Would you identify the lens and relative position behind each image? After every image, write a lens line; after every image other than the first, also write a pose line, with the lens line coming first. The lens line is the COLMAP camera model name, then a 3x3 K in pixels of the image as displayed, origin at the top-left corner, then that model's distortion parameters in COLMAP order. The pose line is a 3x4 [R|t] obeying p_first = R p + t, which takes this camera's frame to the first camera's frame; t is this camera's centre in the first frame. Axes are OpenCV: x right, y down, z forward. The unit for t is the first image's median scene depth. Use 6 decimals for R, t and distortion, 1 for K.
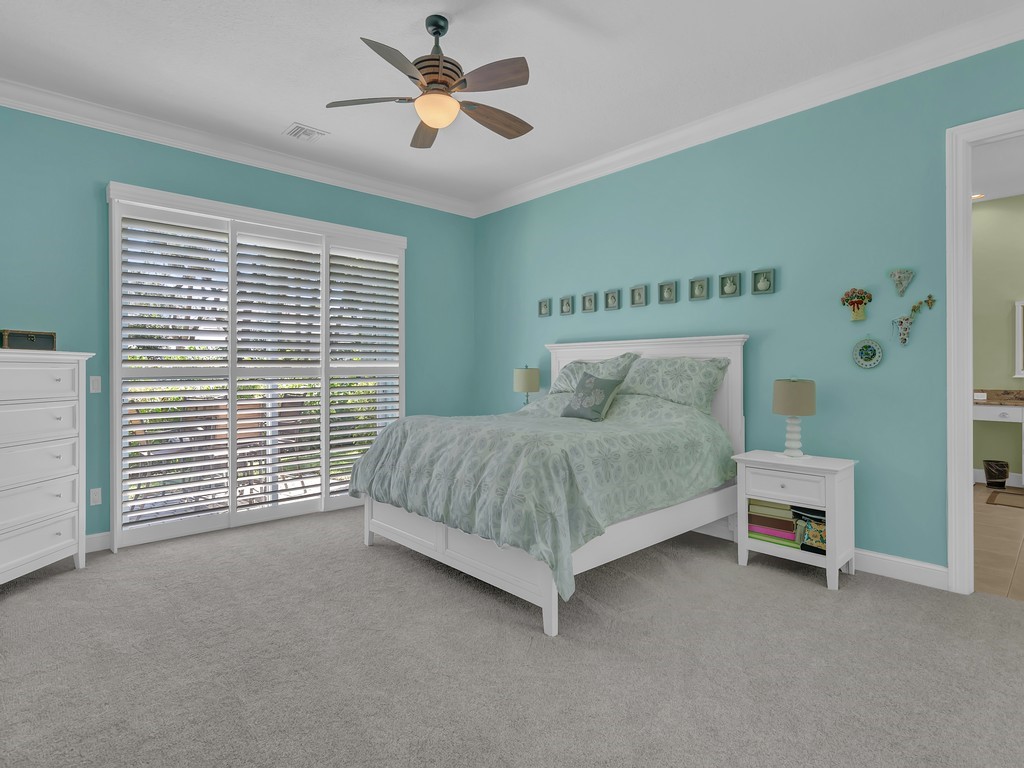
lens RADIAL K [[539.0, 0, 512.0], [0, 539.0, 381.2], [0, 0, 1]] dist [-0.002311, -0.000046]
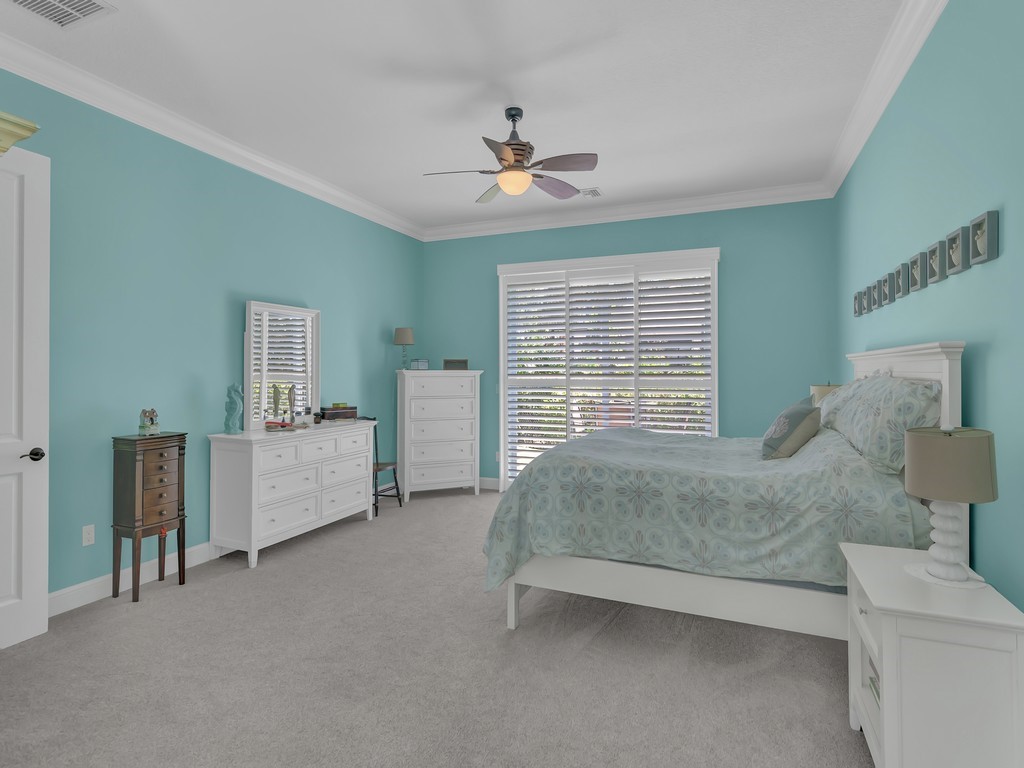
lens RADIAL K [[539.0, 0, 512.0], [0, 539.0, 381.2], [0, 0, 1]] dist [-0.002311, -0.000046]
pose [[0.405667, 0.023487, -0.913719, 0.786968], [-0.021988, 0.999631, 0.015933, -0.046714], [0.913756, 0.013628, 0.406034, 0.381759]]
